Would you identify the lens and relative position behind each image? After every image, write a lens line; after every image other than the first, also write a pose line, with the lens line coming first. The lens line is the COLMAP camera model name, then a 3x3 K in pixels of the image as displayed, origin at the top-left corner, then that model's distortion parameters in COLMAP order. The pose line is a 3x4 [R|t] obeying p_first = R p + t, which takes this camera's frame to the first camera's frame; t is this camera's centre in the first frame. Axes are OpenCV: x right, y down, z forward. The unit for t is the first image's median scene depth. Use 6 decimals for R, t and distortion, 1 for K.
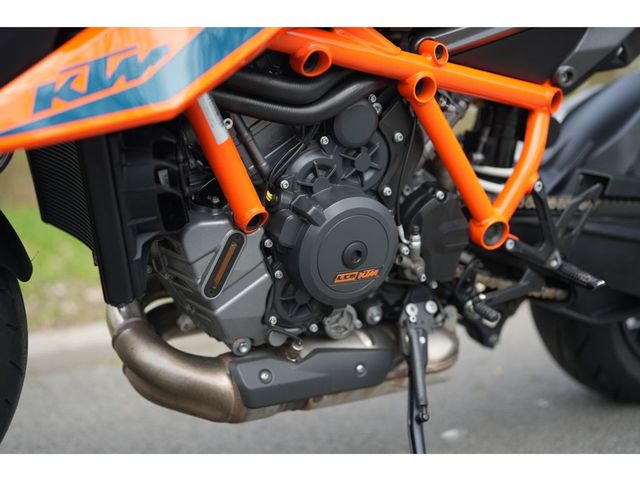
lens RADIAL K [[890.1, 0, 309.9], [0, 890.1, 234.8], [0, 0, 1]] dist [0.052094, 0.000000]
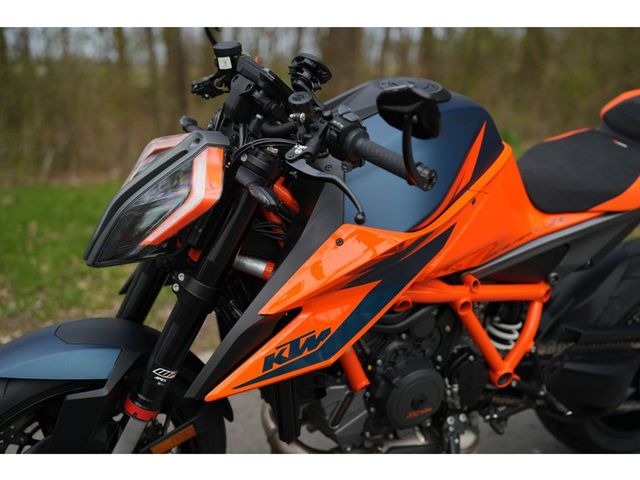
lens RADIAL K [[890.1, 0, 325.4], [0, 890.1, 243.7], [0, 0, 1]] dist [0.052094, 0.000000]
pose [[0.999523, 0.029049, -0.010484, -0.110515], [-0.027858, 0.994605, 0.099924, -0.412718], [0.013330, -0.099585, 0.994940, -0.606033]]
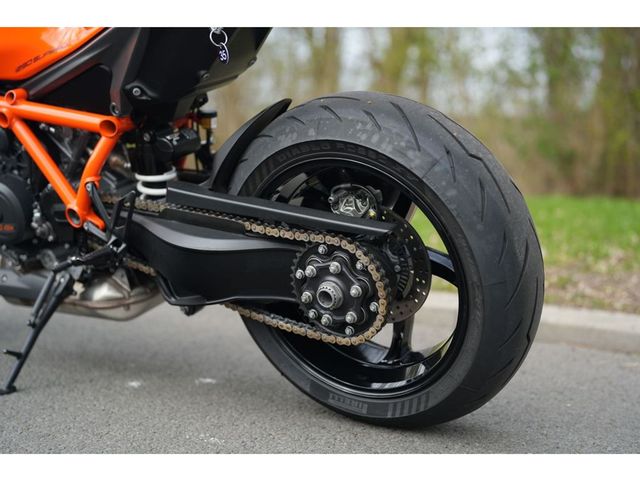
lens RADIAL K [[890.1, 0, 315.6], [0, 890.1, 256.2], [0, 0, 1]] dist [0.052094, 0.000000]
pose [[0.450259, 0.146649, -0.880773, 1.769668], [-0.113234, 0.987834, 0.106588, -0.144514], [0.885689, 0.051741, 0.461387, 0.708594]]
